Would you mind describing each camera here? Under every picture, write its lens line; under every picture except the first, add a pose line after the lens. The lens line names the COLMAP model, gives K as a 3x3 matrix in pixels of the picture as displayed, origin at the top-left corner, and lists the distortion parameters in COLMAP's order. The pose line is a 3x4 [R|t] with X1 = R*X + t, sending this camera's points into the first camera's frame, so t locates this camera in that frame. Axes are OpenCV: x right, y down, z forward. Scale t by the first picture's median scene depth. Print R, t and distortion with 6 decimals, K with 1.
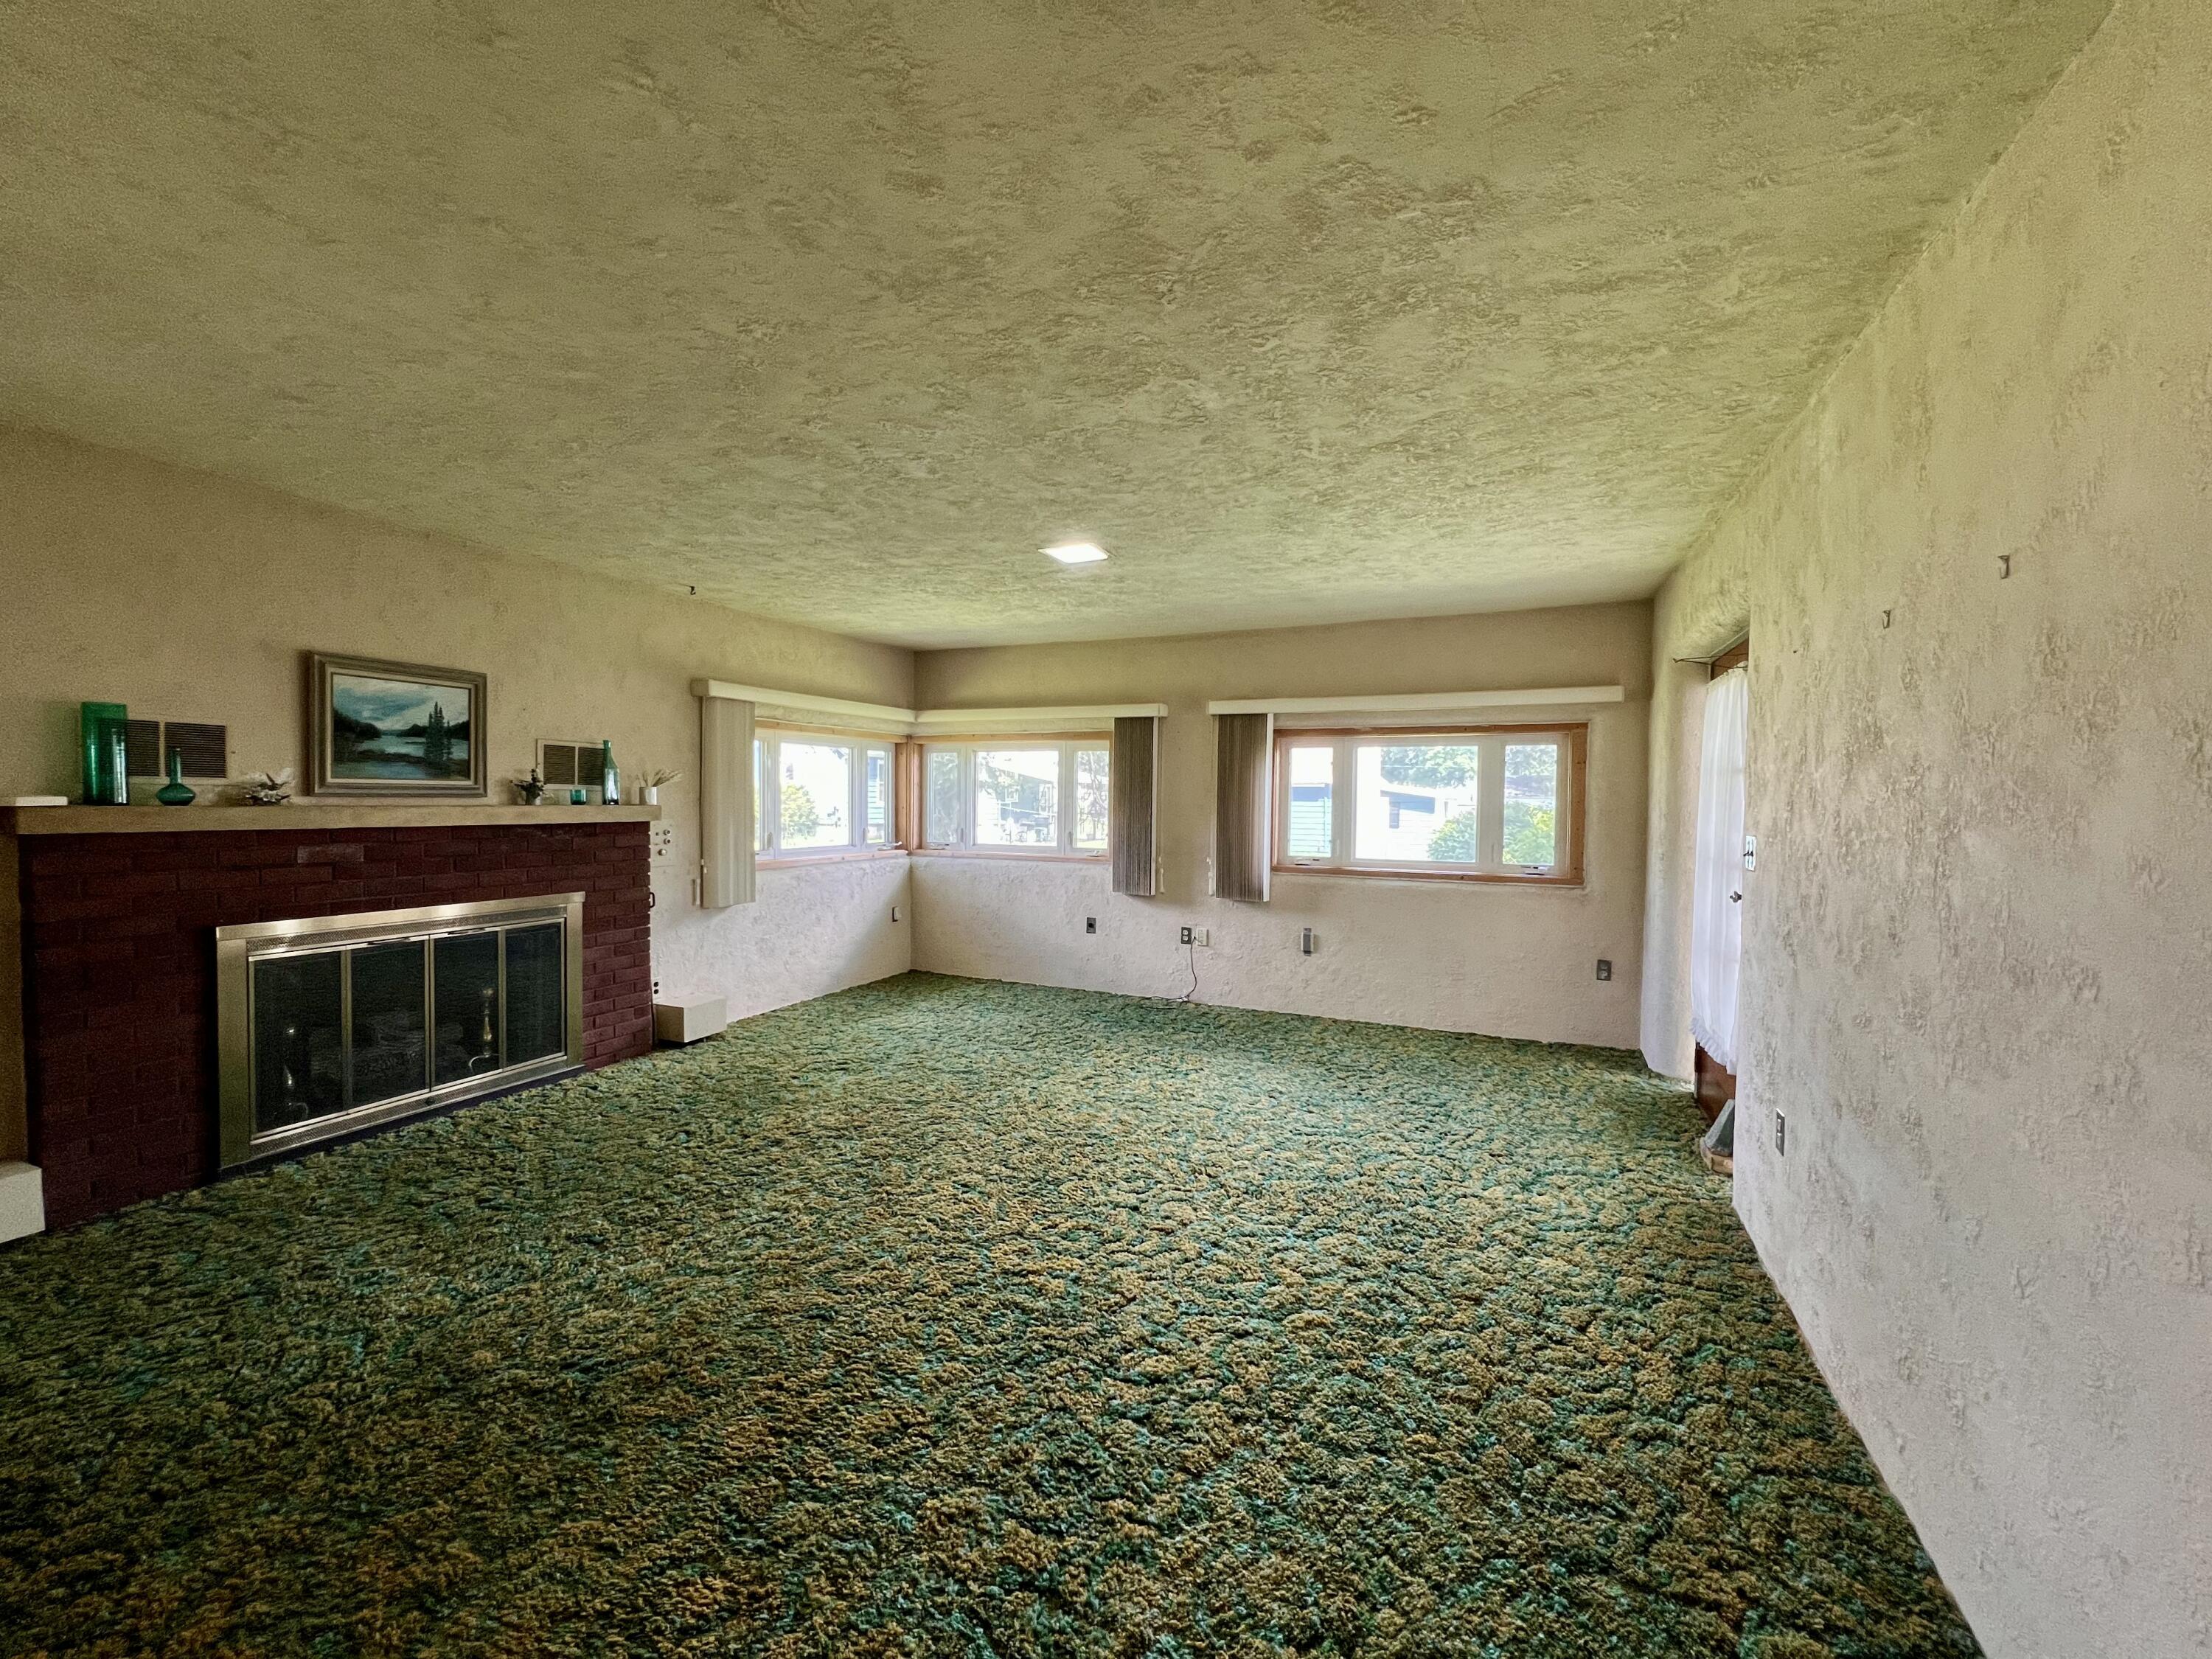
lens RADIAL K [[888.0, 0, 1095.0], [0, 888.0, 827.2], [0, 0, 1]] dist [-0.003661, 0.000811]
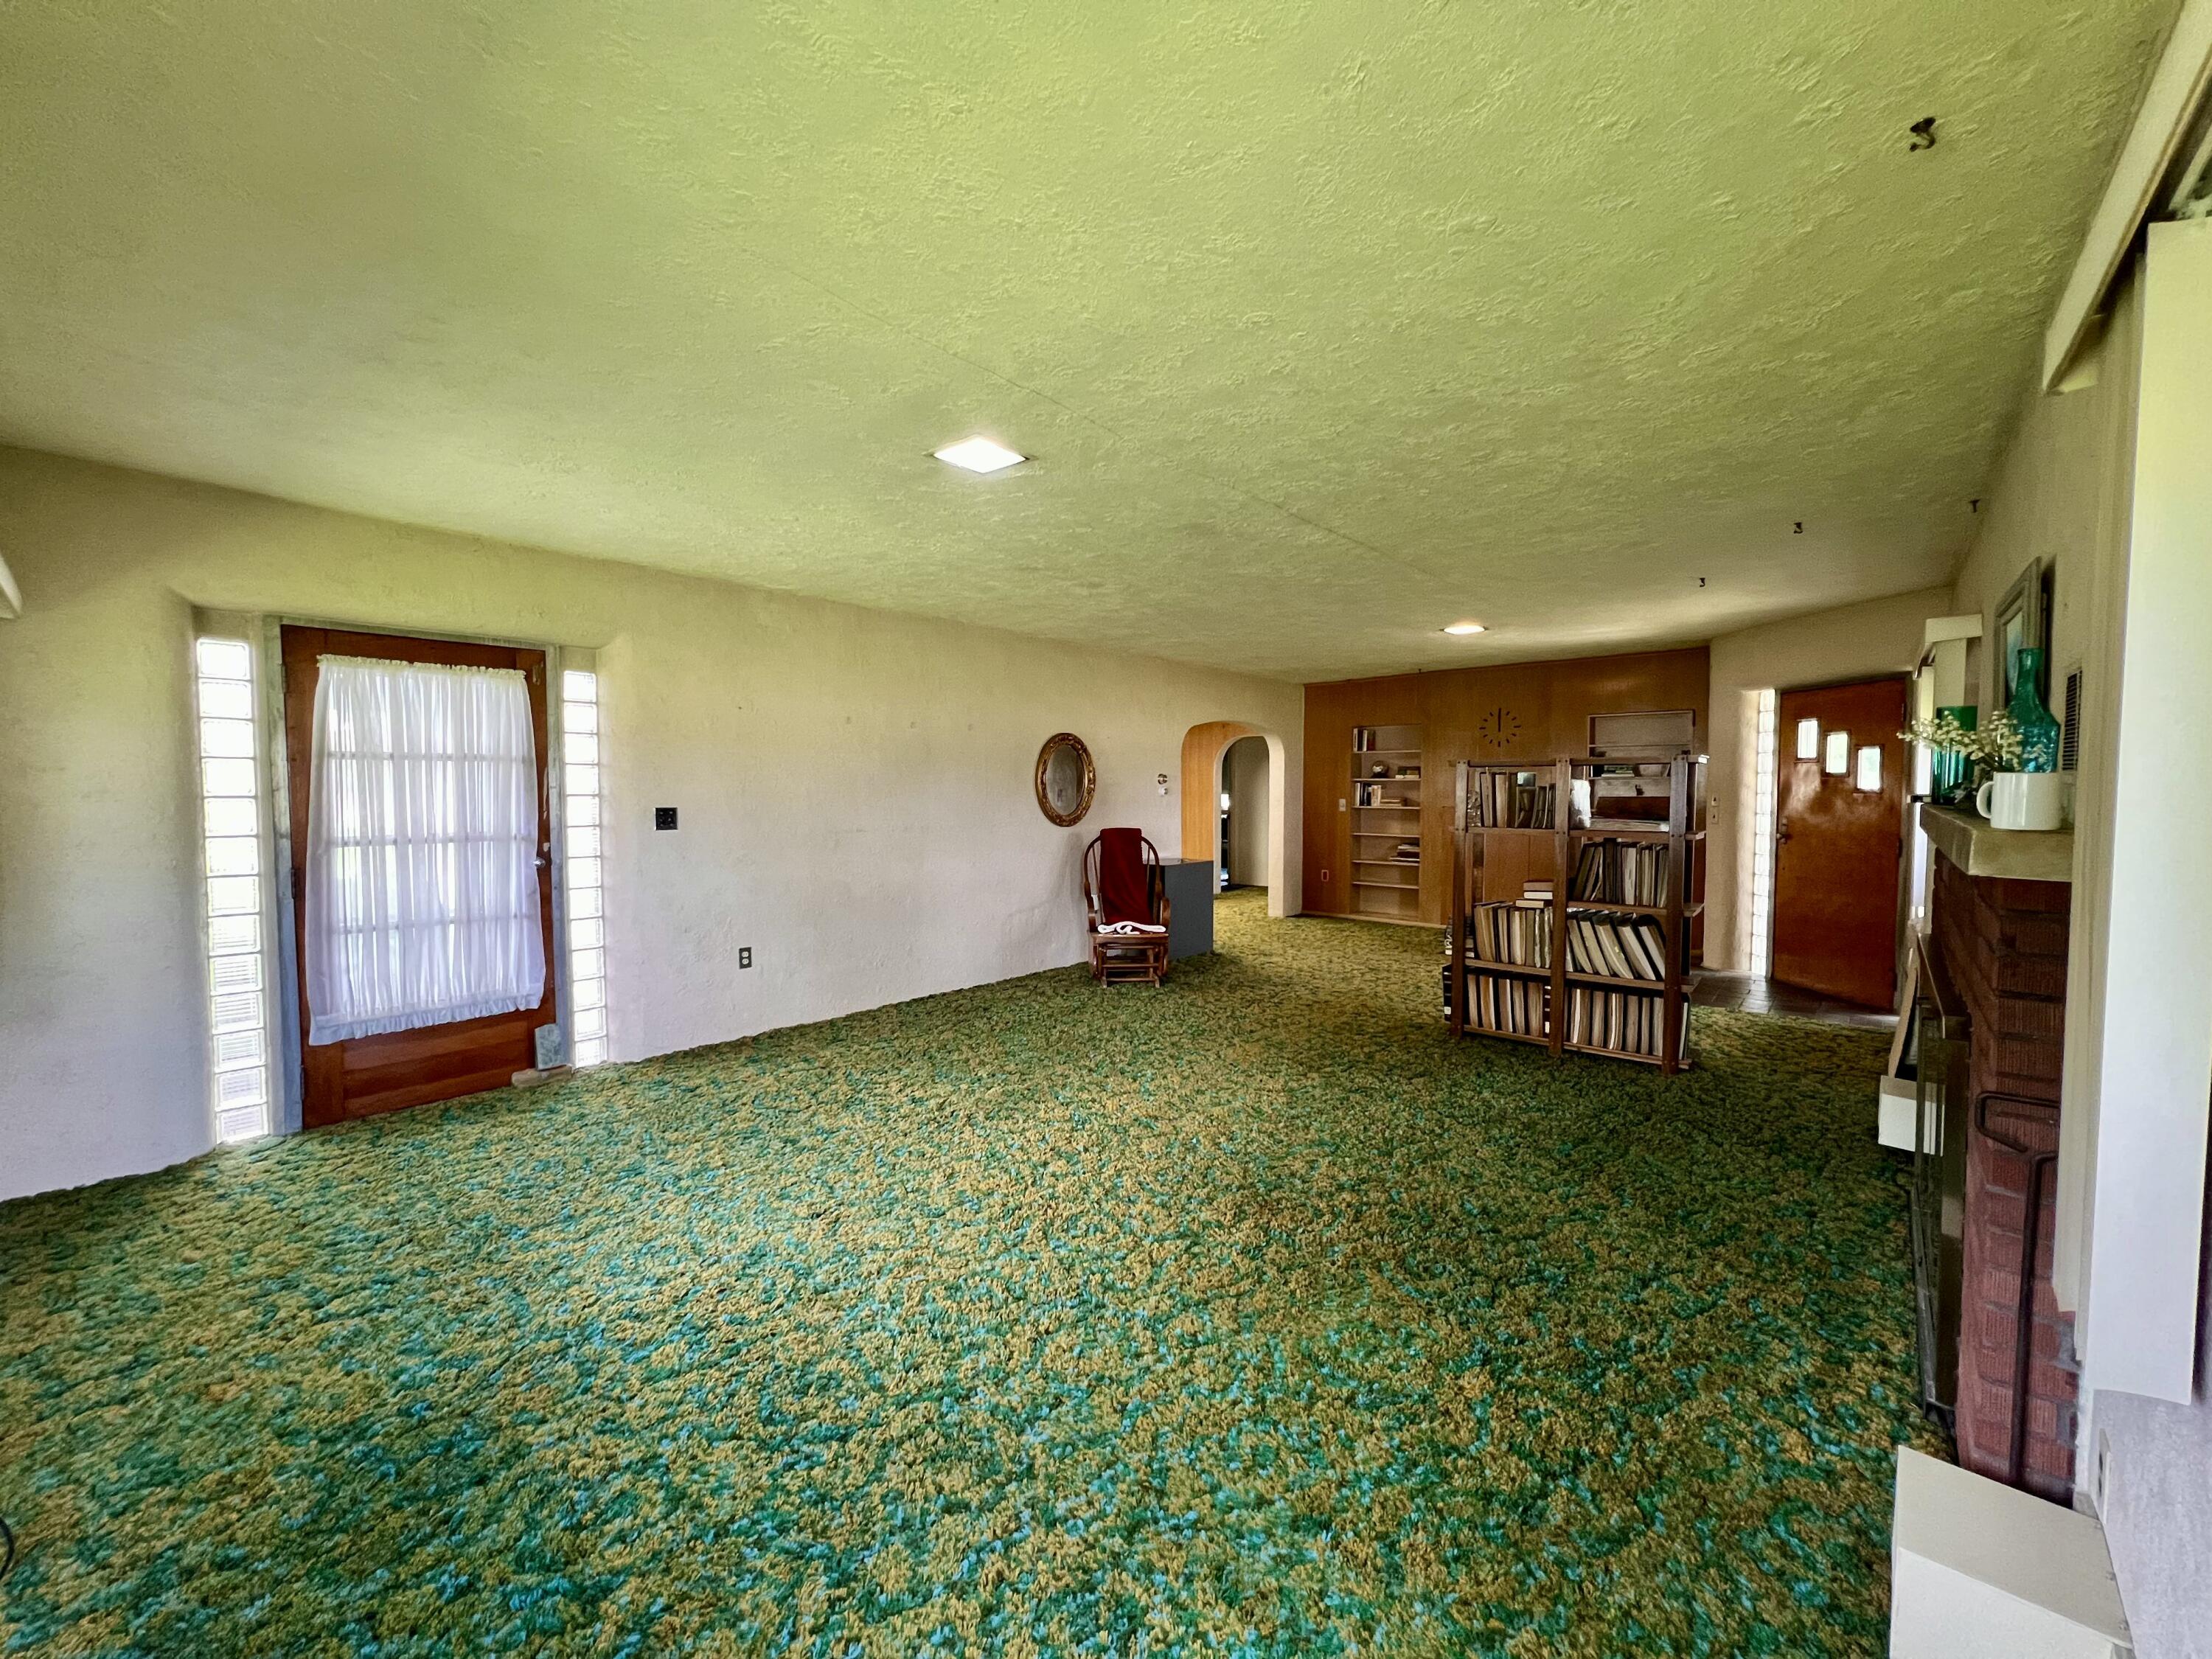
lens RADIAL K [[888.0, 0, 1100.3], [0, 888.0, 820.8], [0, 0, 1]] dist [-0.003661, 0.000811]
pose [[-0.957477, -0.020914, 0.287749, -0.330115], [0.001378, 0.997026, 0.077050, -0.064165], [-0.288505, 0.074170, -0.954601, 1.681883]]
